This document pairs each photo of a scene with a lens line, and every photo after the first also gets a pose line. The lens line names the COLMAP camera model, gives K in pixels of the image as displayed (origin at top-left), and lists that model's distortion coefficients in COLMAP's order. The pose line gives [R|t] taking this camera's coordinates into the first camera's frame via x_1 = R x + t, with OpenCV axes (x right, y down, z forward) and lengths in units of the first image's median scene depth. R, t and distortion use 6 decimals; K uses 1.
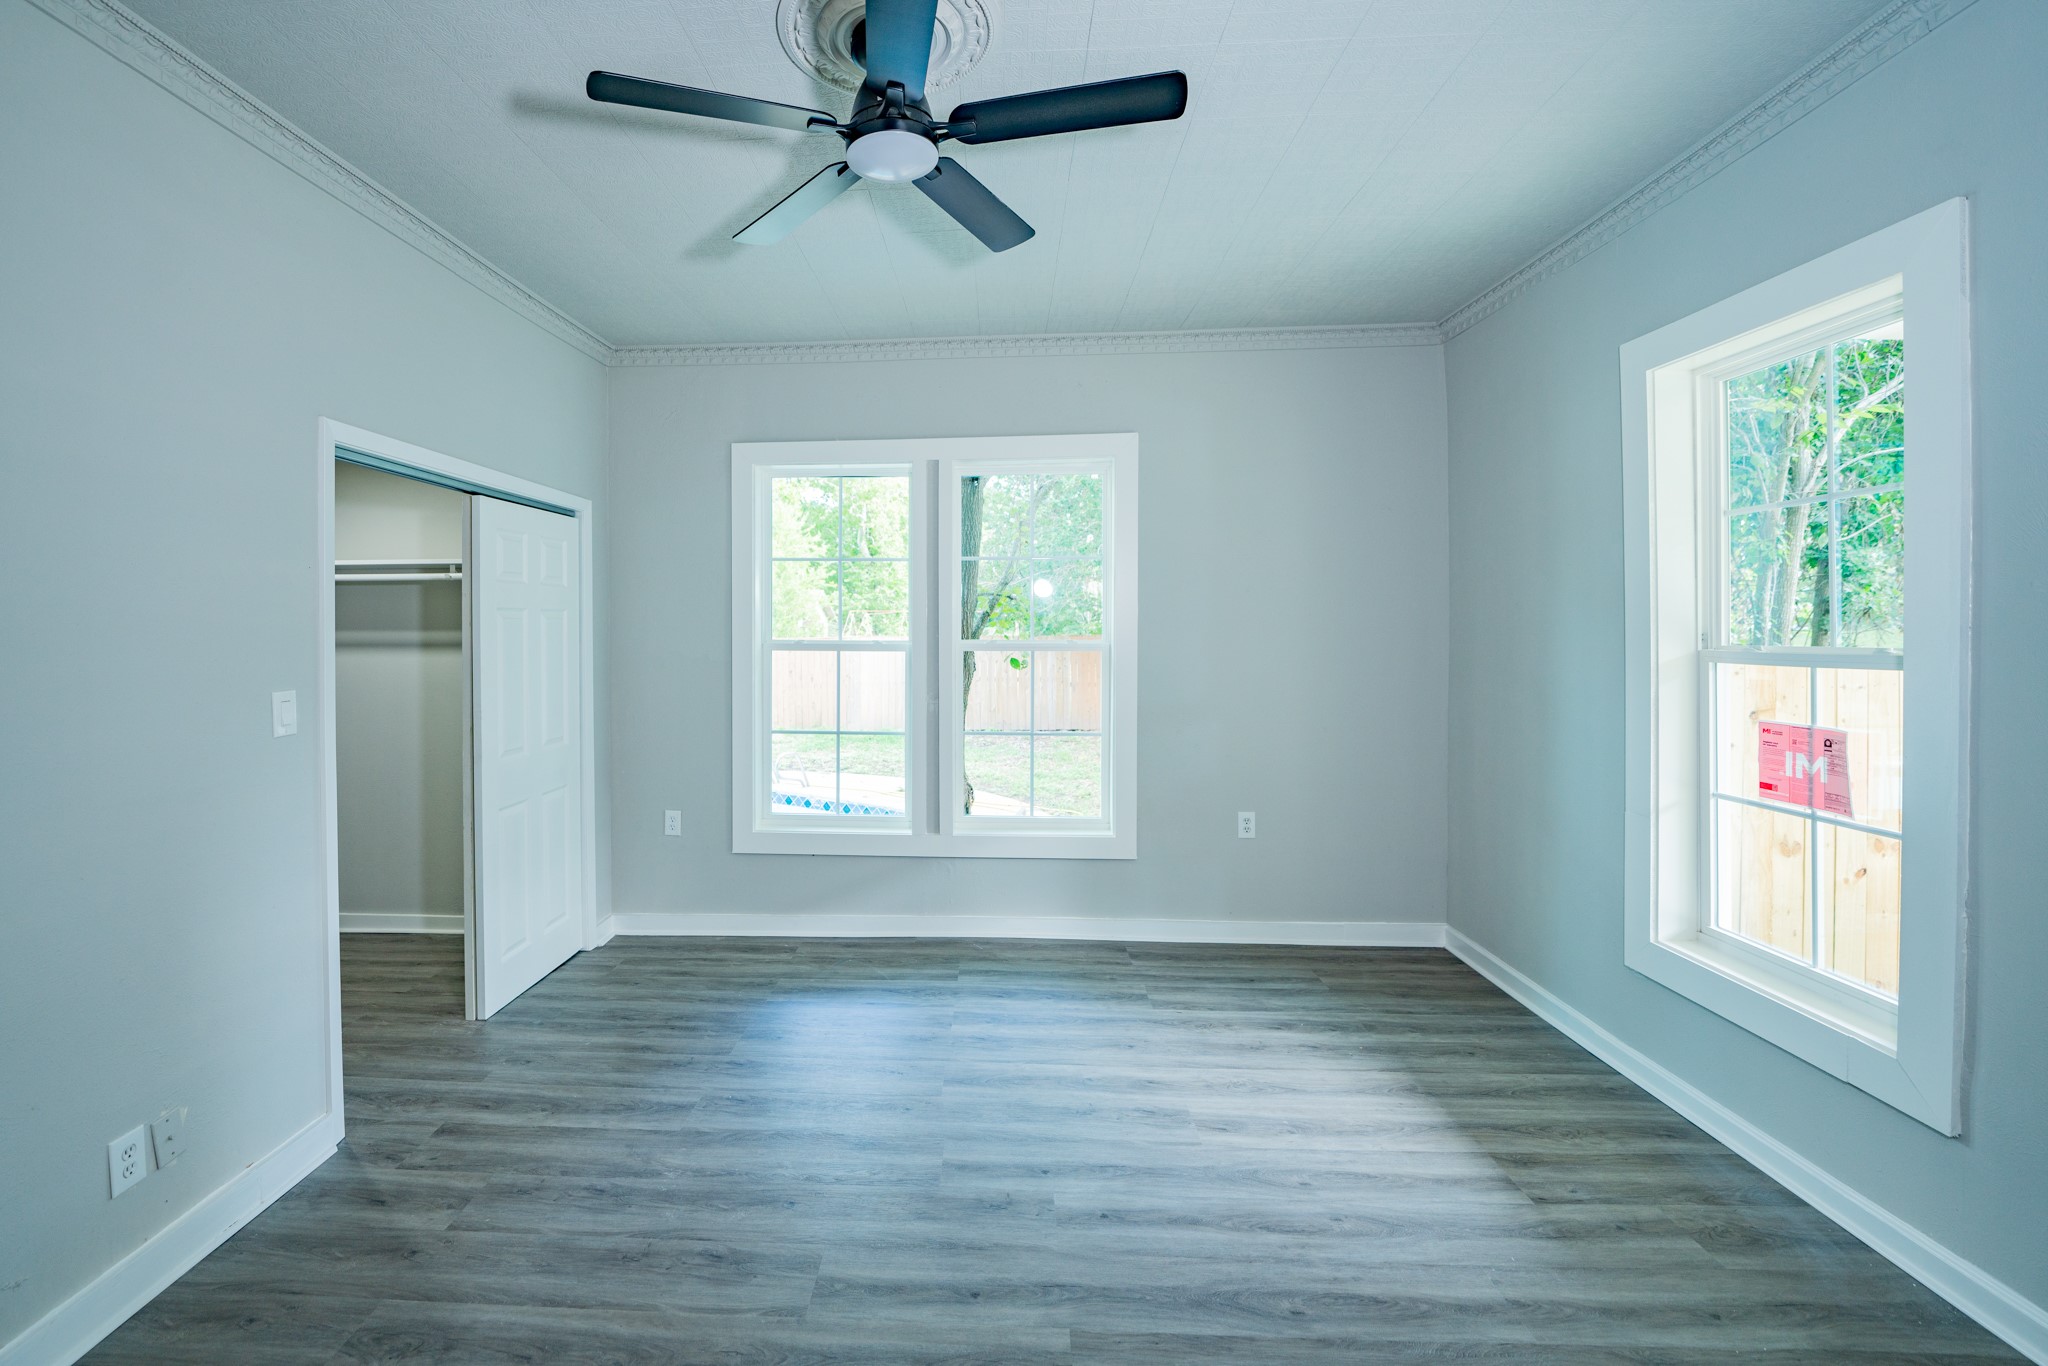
lens RADIAL K [[891.5, 0, 948.3], [0, 891.5, 629.4], [0, 0, 1]] dist [-0.023207, -0.000290]
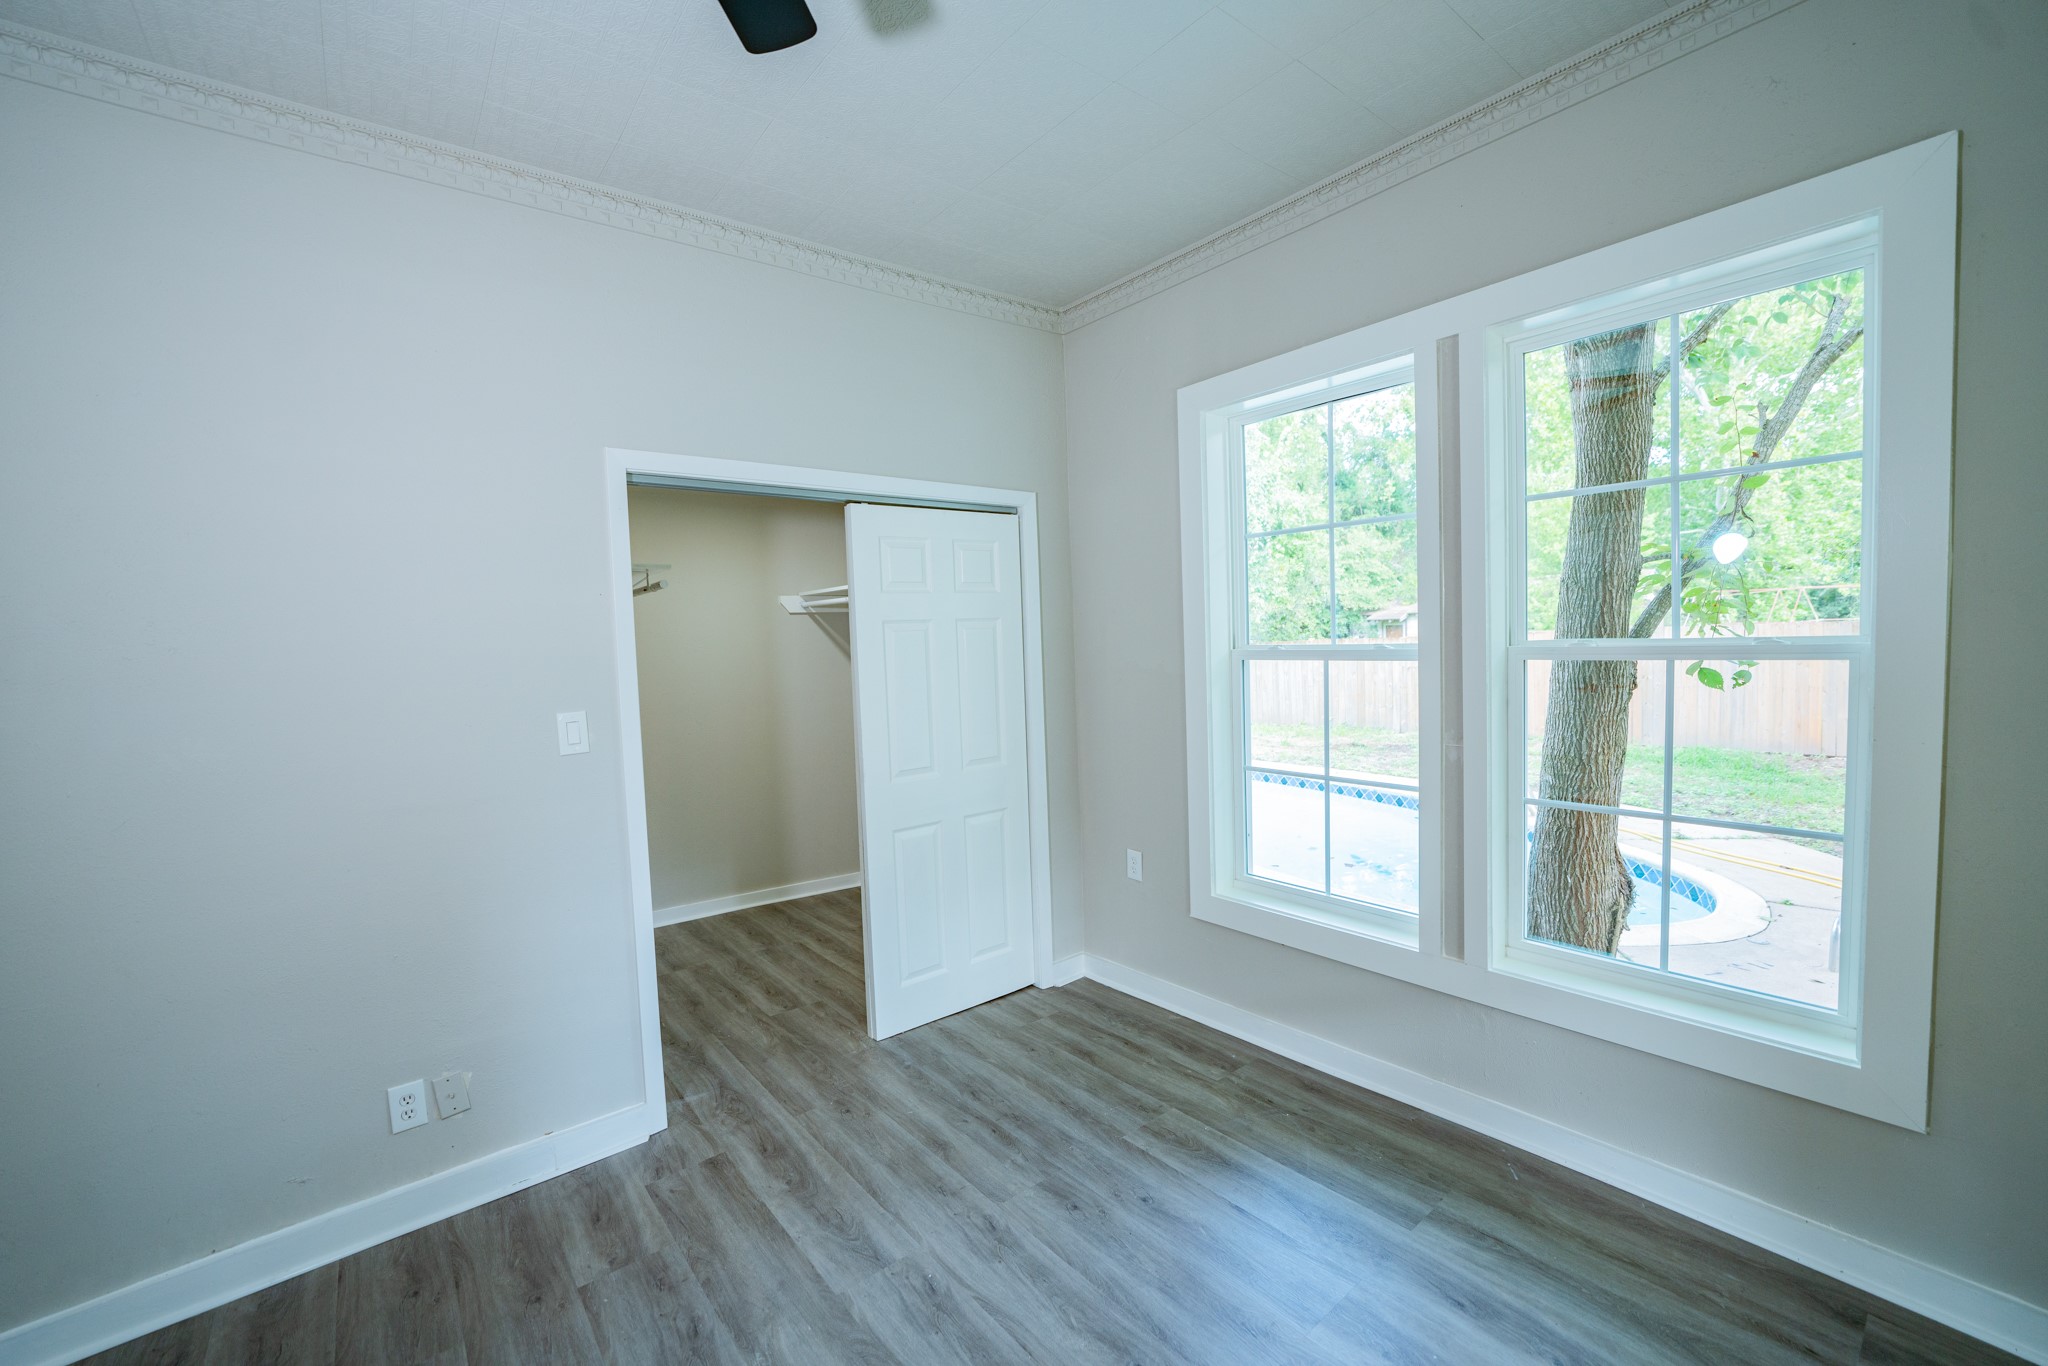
lens RADIAL K [[823.0, 0, 1020.4], [0, 823.0, 685.9], [0, 0, 1]] dist [-0.027174, 0.002425]
pose [[0.671382, 0.018224, -0.740888, 0.243752], [0.033472, 0.997932, 0.054879, 0.001544], [0.740355, -0.061644, 0.669383, 0.518339]]
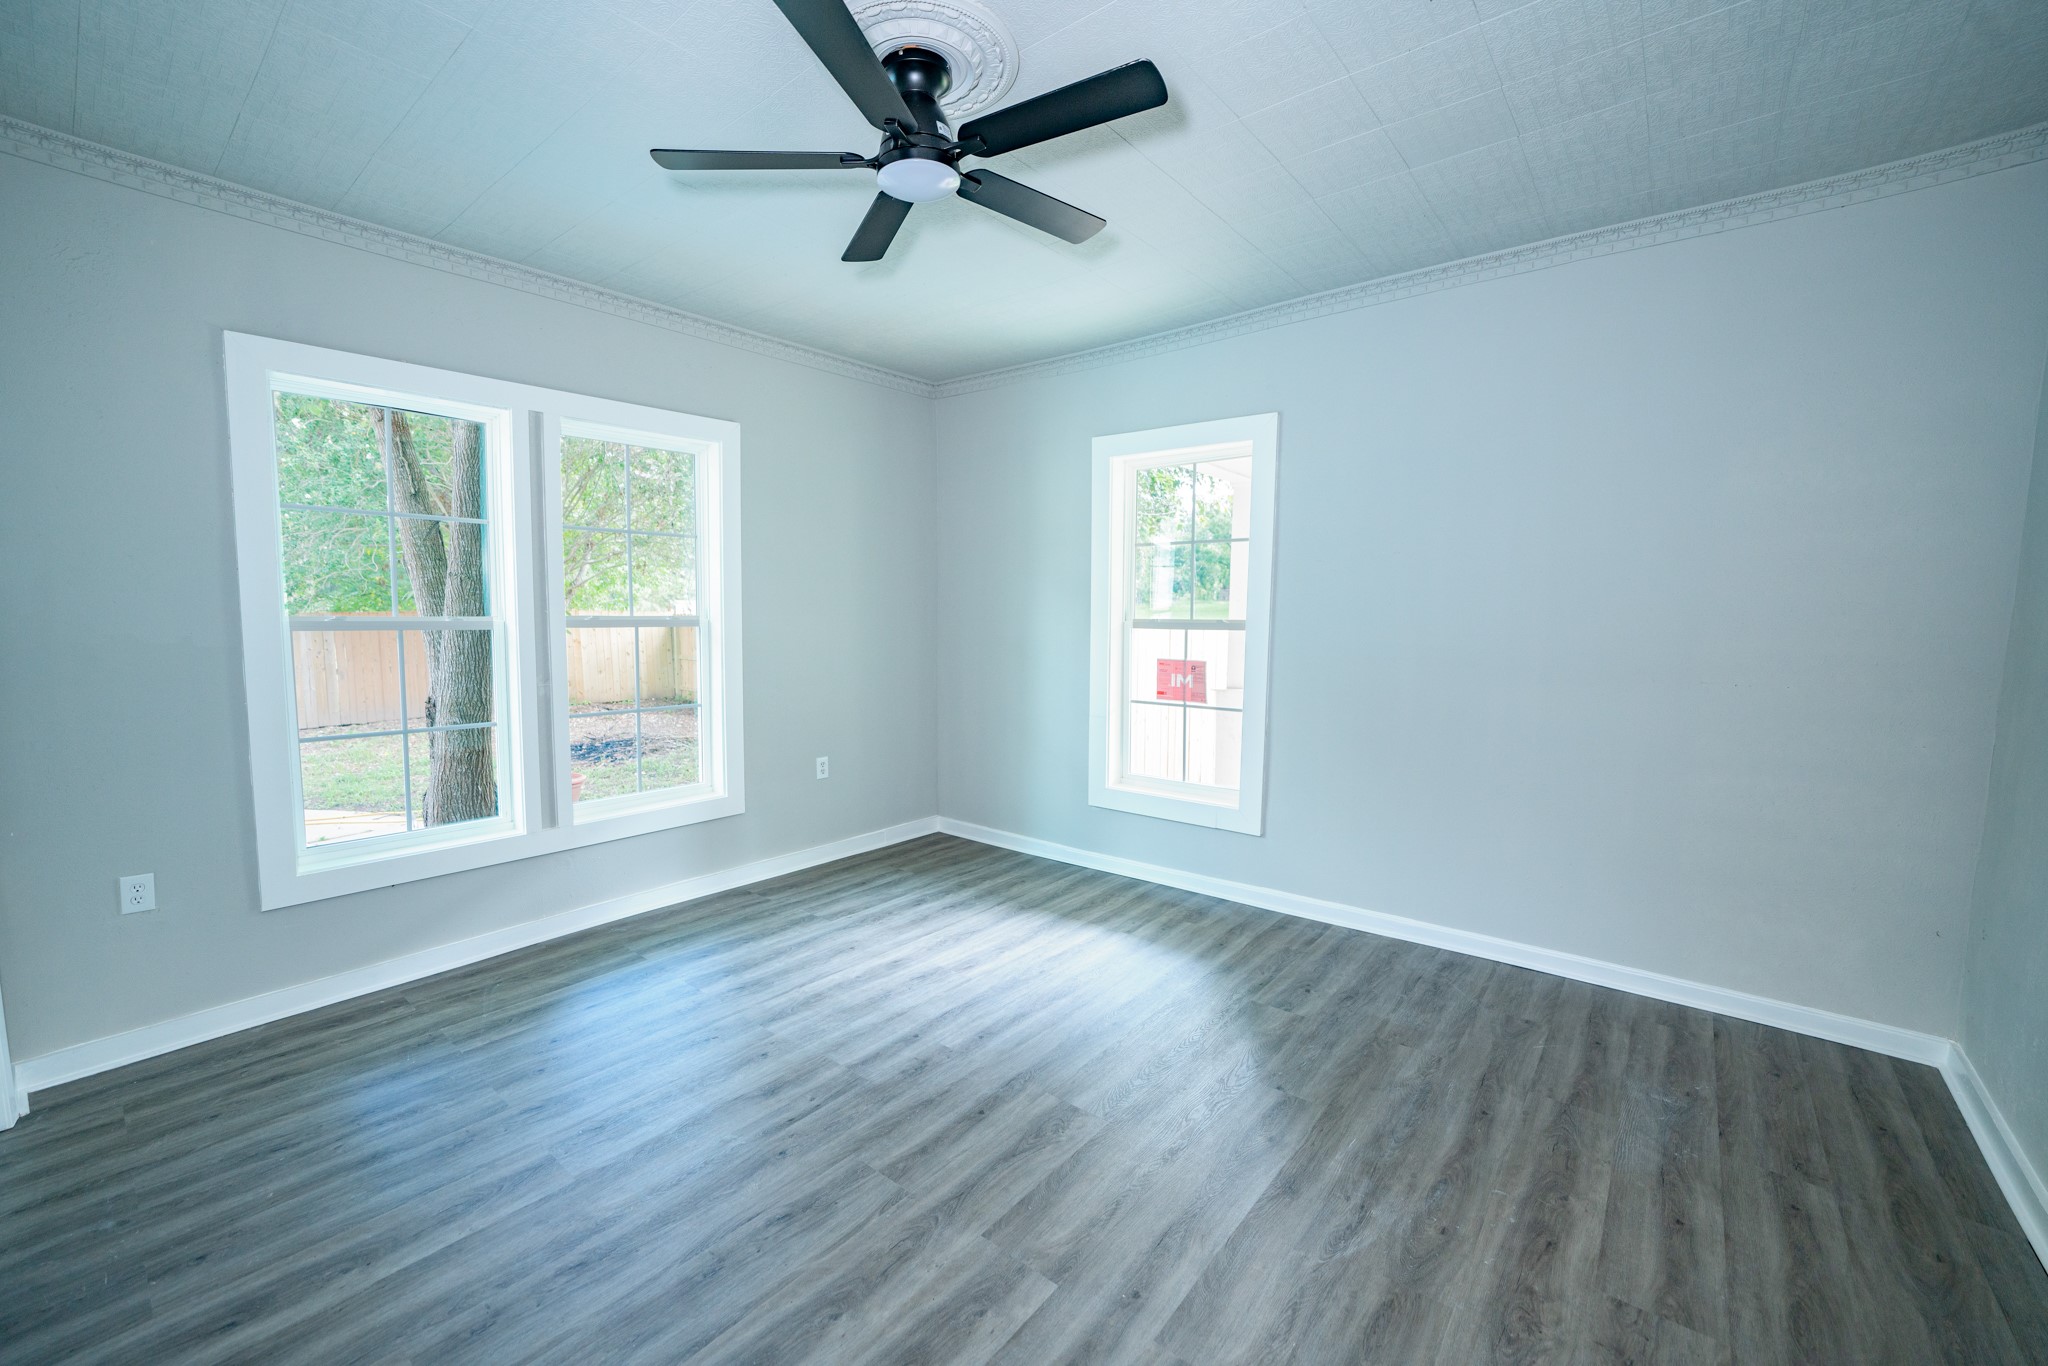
lens RADIAL K [[823.0, 0, 1023.9], [0, 823.0, 683.0], [0, 0, 1]] dist [-0.027174, 0.002425]
pose [[0.578293, -0.065775, 0.813173, -0.509155], [-0.008659, 0.996194, 0.086737, 0.004232], [-0.815783, -0.057201, 0.575522, 0.159719]]
